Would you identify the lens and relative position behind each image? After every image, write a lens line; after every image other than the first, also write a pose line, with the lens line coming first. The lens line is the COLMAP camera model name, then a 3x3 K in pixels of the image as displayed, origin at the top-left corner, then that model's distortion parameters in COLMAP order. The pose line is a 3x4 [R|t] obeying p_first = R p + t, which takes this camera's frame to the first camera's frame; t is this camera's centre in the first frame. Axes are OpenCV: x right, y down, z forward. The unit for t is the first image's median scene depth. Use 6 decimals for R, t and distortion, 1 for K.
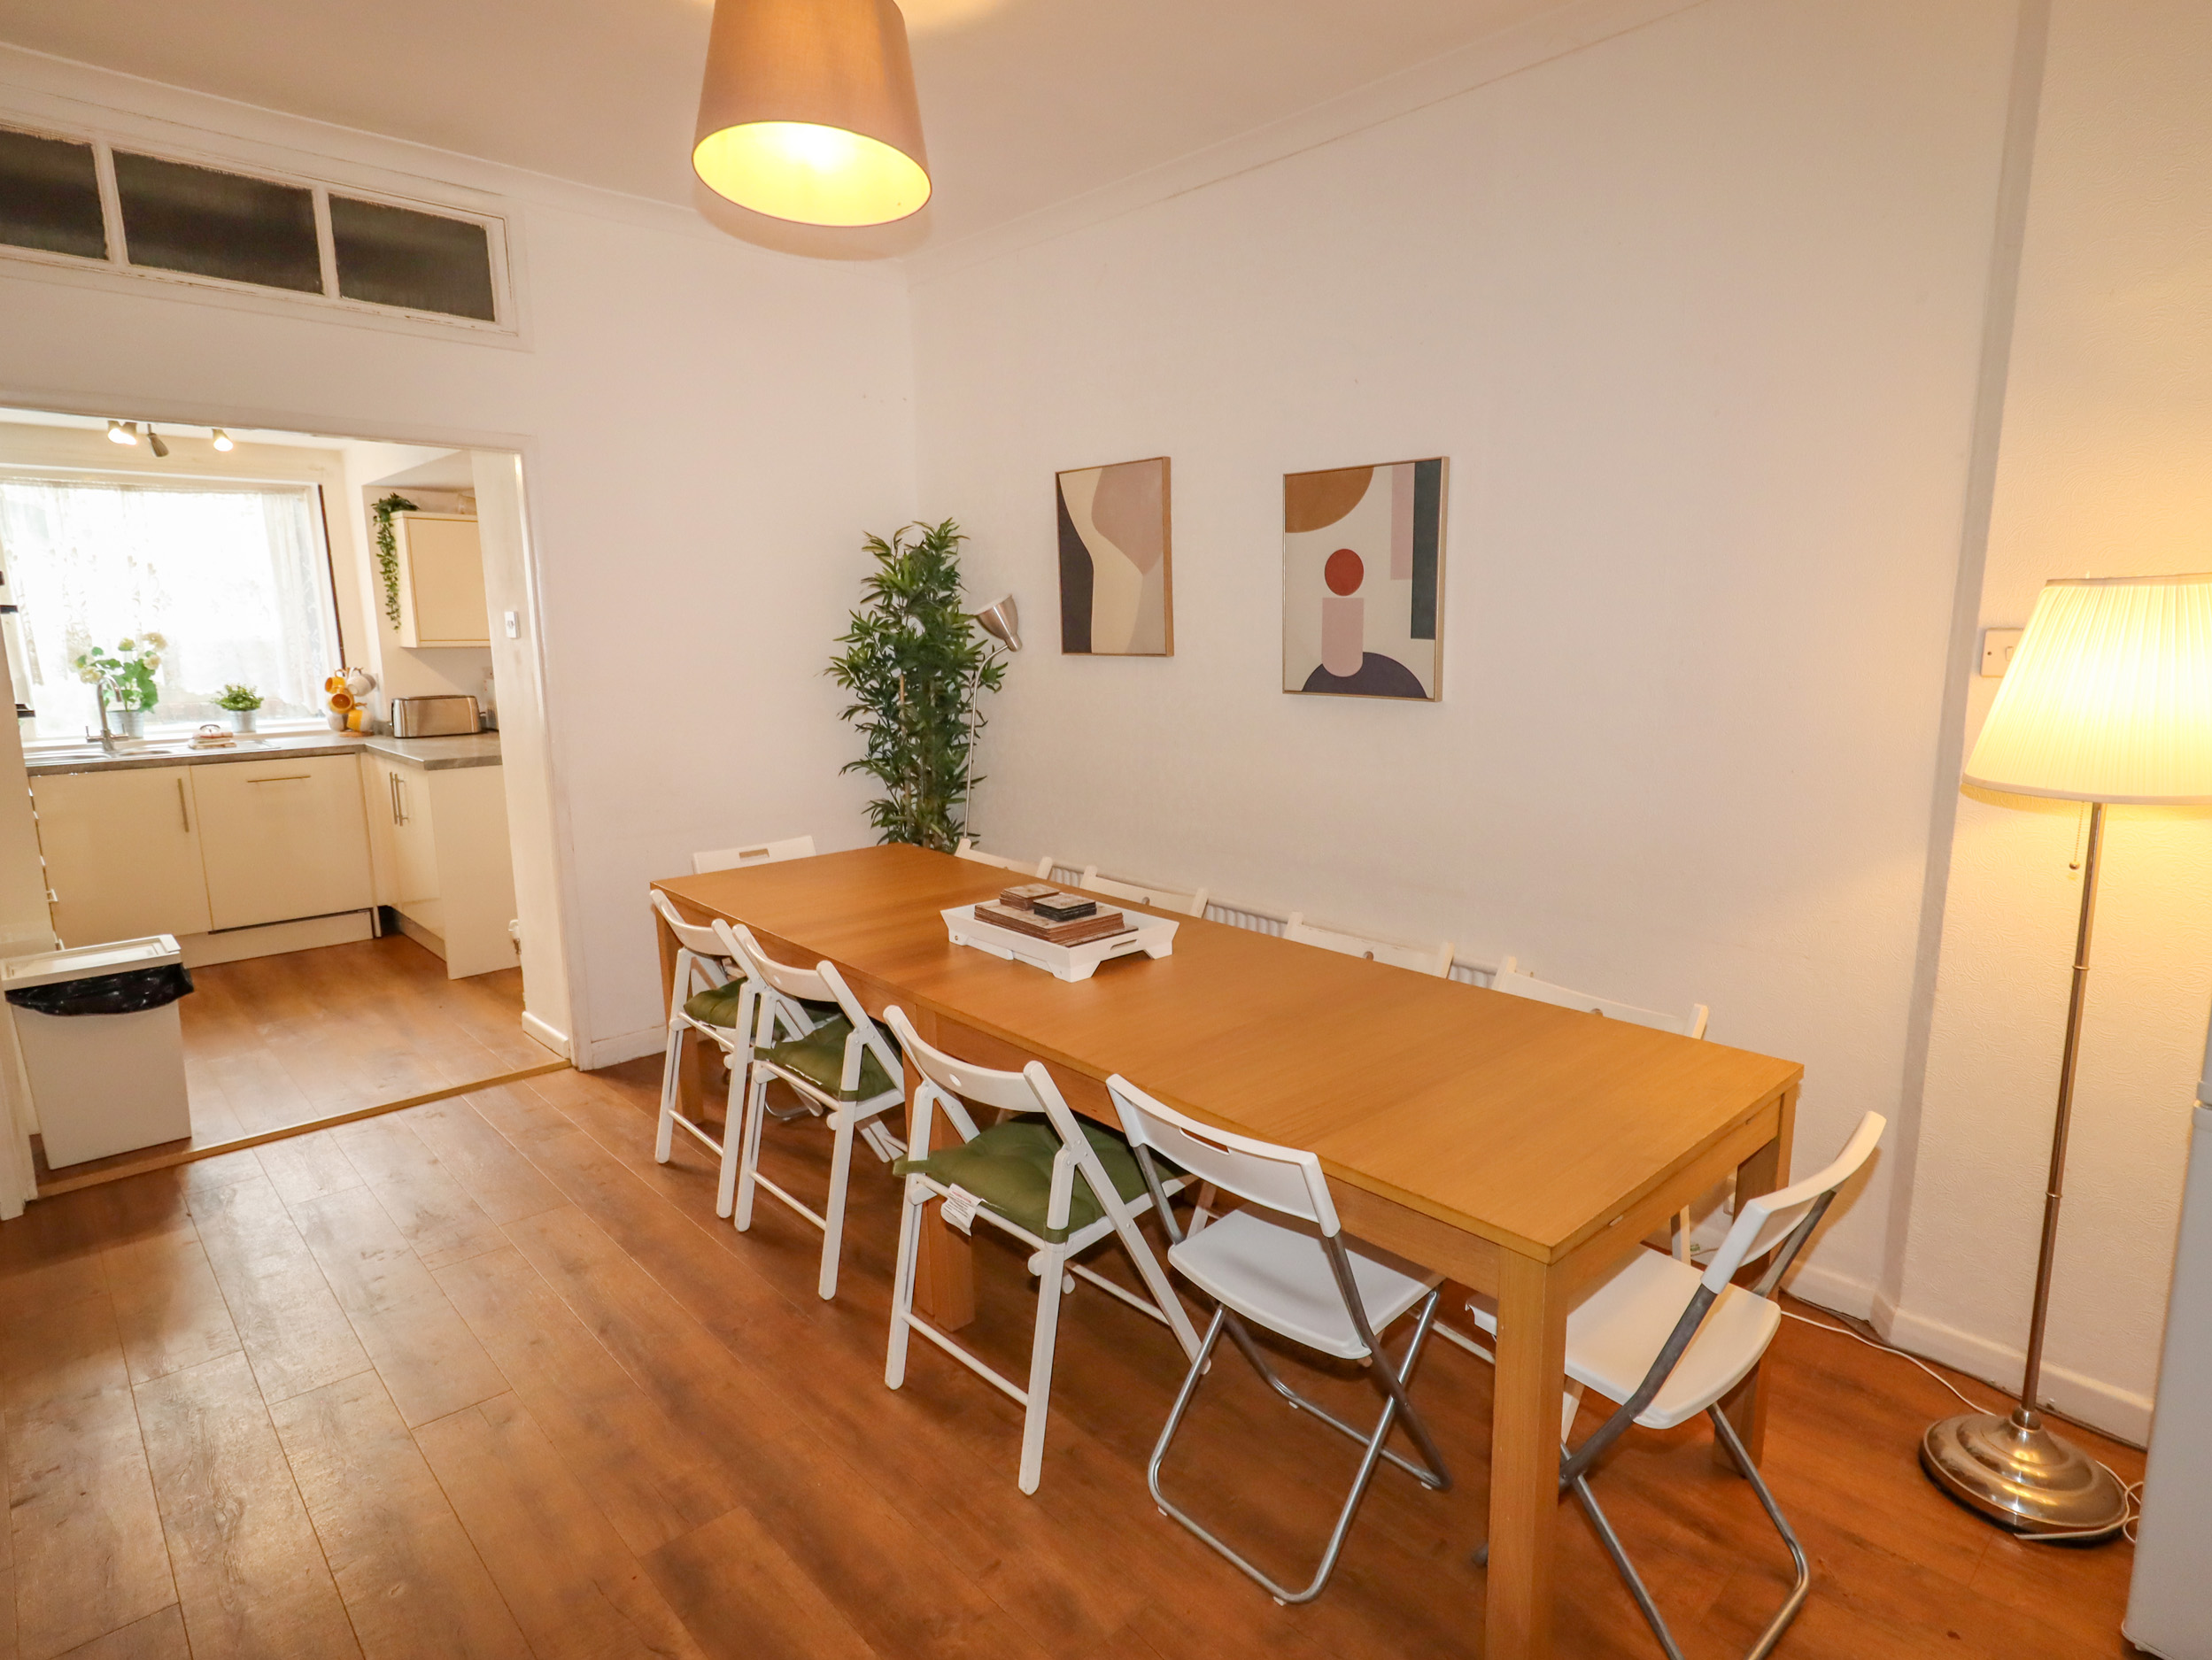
lens RADIAL K [[1200.3, 0, 1142.8], [0, 1200.3, 833.9], [0, 0, 1]] dist [0.000963, 0.001055]
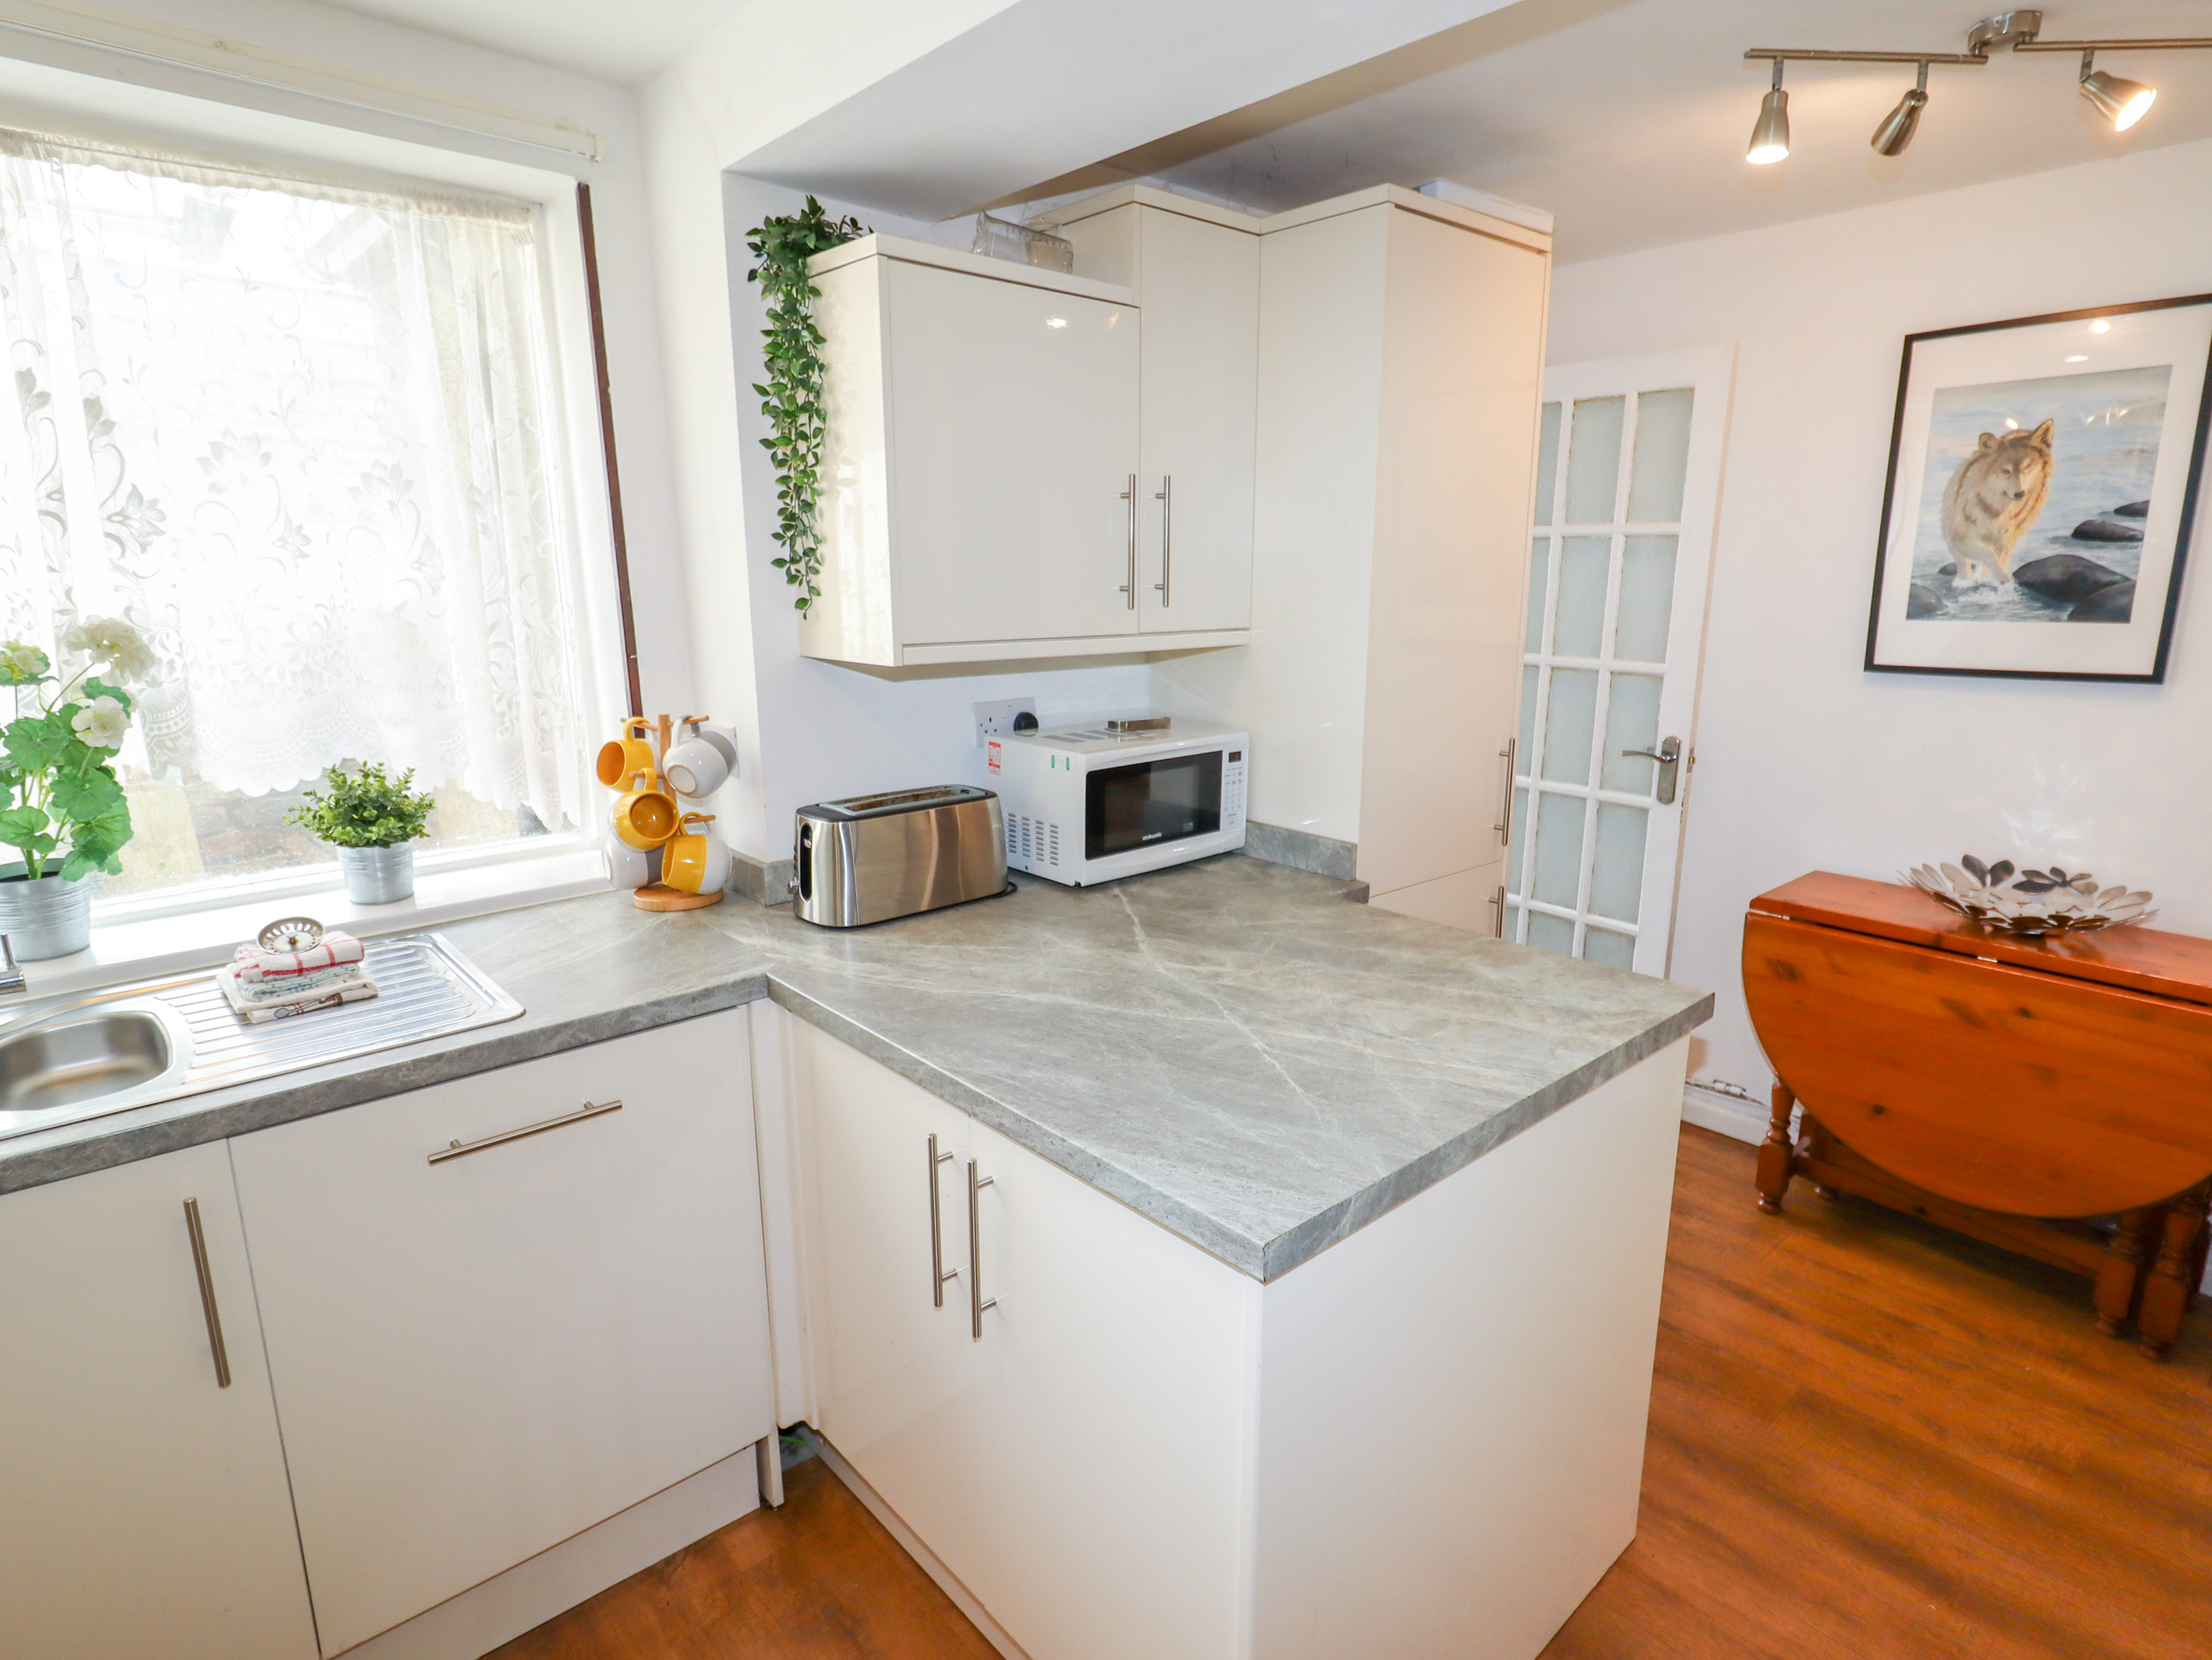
lens RADIAL K [[1200.3, 0, 1142.8], [0, 1200.3, 833.9], [0, 0, 1]] dist [0.000963, 0.001055]
pose [[0.999672, 0.008583, -0.024125, -0.527820], [-0.007607, 0.999160, 0.040262, -0.122789], [0.024450, -0.040066, 0.998898, 0.669263]]
